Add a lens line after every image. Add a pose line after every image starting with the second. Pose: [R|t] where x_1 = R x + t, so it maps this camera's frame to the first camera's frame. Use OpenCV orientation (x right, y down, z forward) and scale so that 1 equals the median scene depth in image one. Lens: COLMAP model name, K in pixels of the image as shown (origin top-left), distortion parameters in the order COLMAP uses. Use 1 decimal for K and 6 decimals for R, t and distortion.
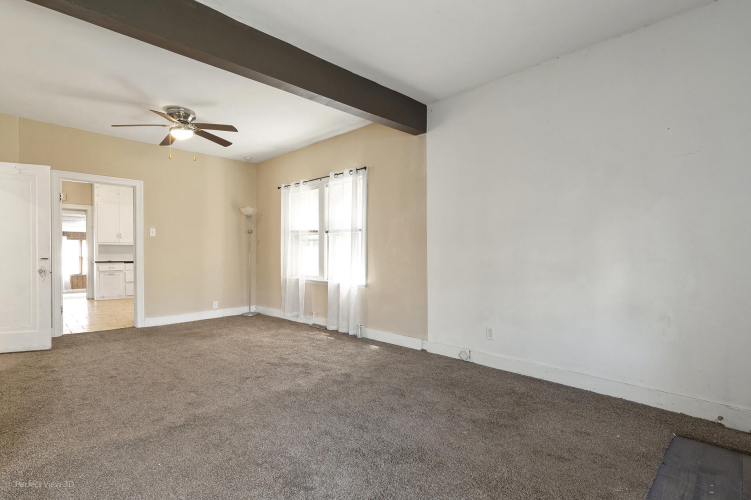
lens RADIAL K [[380.5, 0, 376.0], [0, 380.5, 254.6], [0, 0, 1]] dist [0.007630, 0.000819]
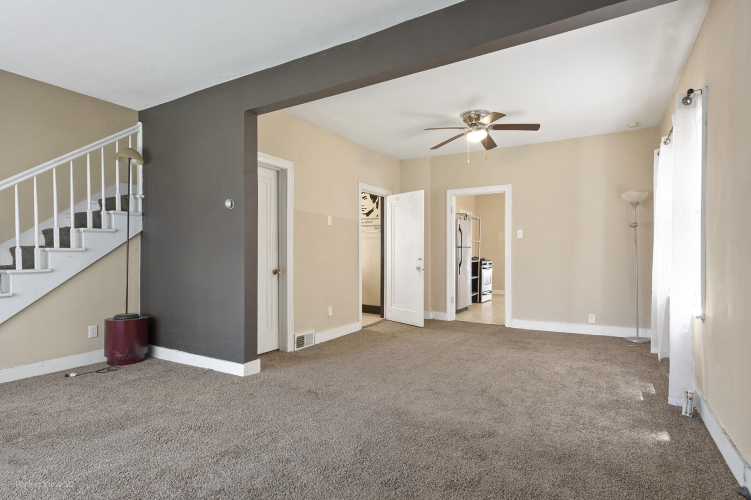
lens RADIAL K [[415.6, 0, 380.7], [0, 415.6, 248.3], [0, 0, 1]] dist [0.016828, -0.003156]
pose [[0.207096, -0.013182, -0.978232, 0.518352], [-0.004019, 0.999889, -0.014325, -0.004611], [0.978312, 0.006898, 0.207020, 0.545870]]
